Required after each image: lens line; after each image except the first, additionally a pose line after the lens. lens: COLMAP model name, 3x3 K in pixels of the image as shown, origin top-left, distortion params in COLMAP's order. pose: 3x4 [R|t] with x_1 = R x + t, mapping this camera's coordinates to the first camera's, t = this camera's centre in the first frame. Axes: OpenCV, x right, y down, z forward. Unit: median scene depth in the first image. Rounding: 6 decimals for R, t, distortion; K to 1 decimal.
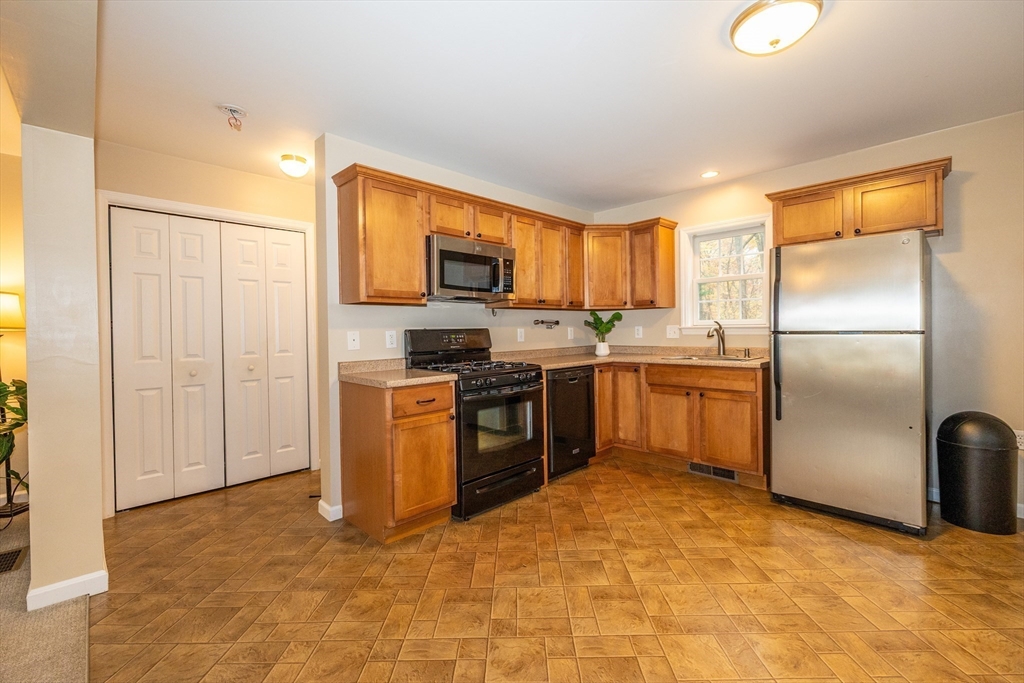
lens RADIAL K [[428.6, 0, 521.4], [0, 428.6, 328.8], [0, 0, 1]] dist [0.002852, 0.000628]
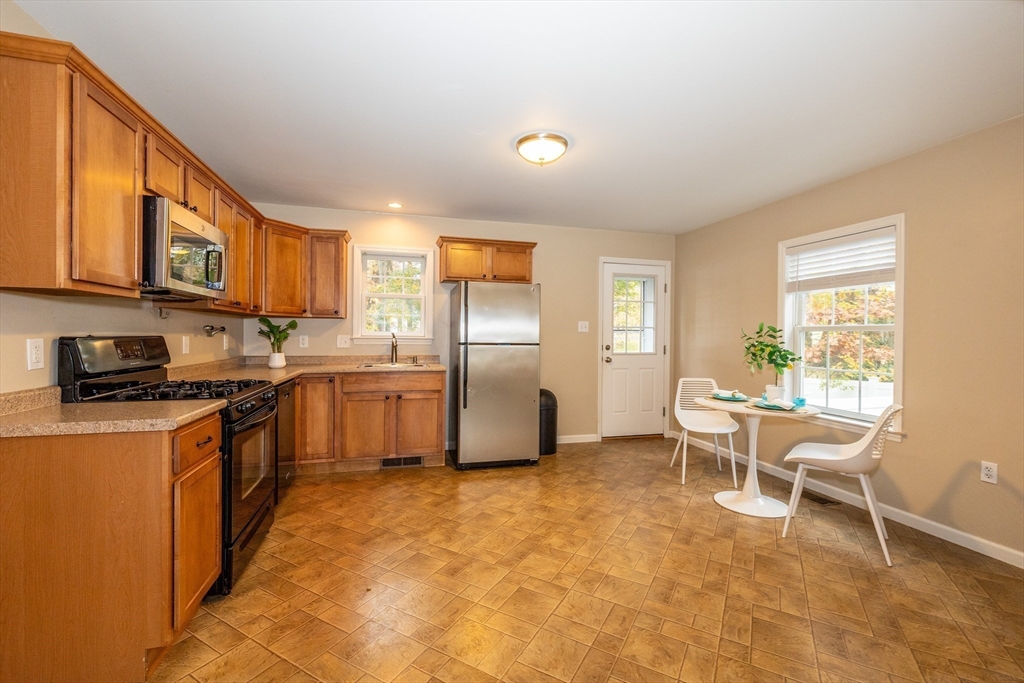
lens RADIAL K [[428.6, 0, 510.8], [0, 428.6, 334.4], [0, 0, 1]] dist [0.002852, 0.000628]
pose [[0.518162, 0.020670, 0.855033, -0.386525], [-0.017363, 0.999756, -0.013647, -0.003864], [-0.855106, -0.007775, 0.518394, 0.141021]]
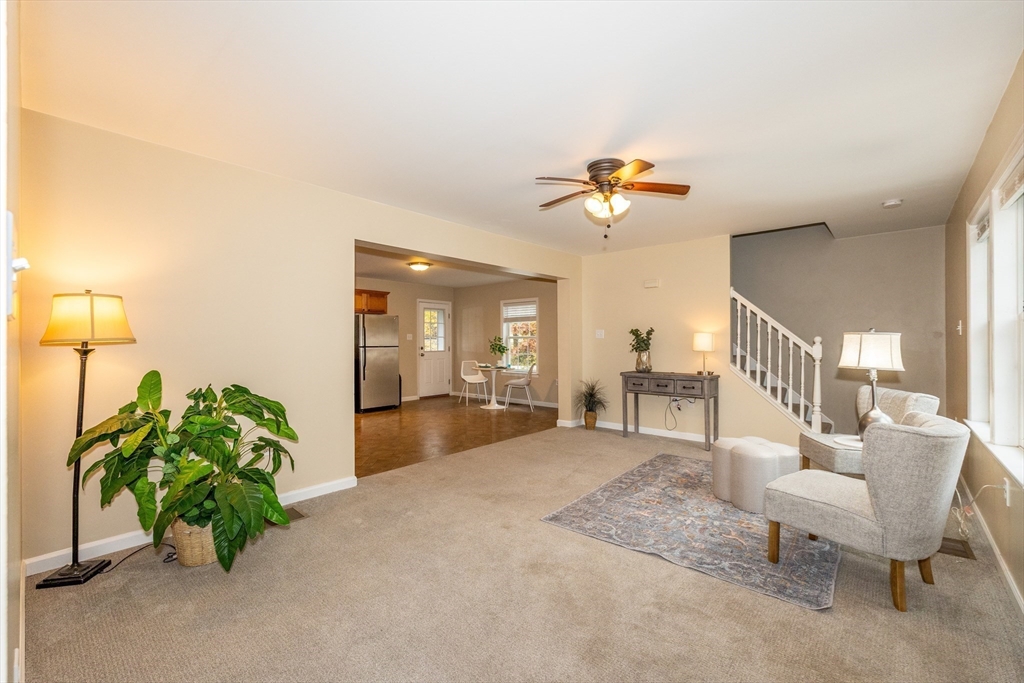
lens RADIAL K [[428.6, 0, 510.6], [0, 428.6, 341.2], [0, 0, 1]] dist [0.002852, 0.000628]
pose [[-0.049712, 0.013448, 0.998673, -1.637468], [0.005033, 0.999900, -0.013214, 0.009622], [-0.998751, 0.004369, -0.049774, 0.193189]]
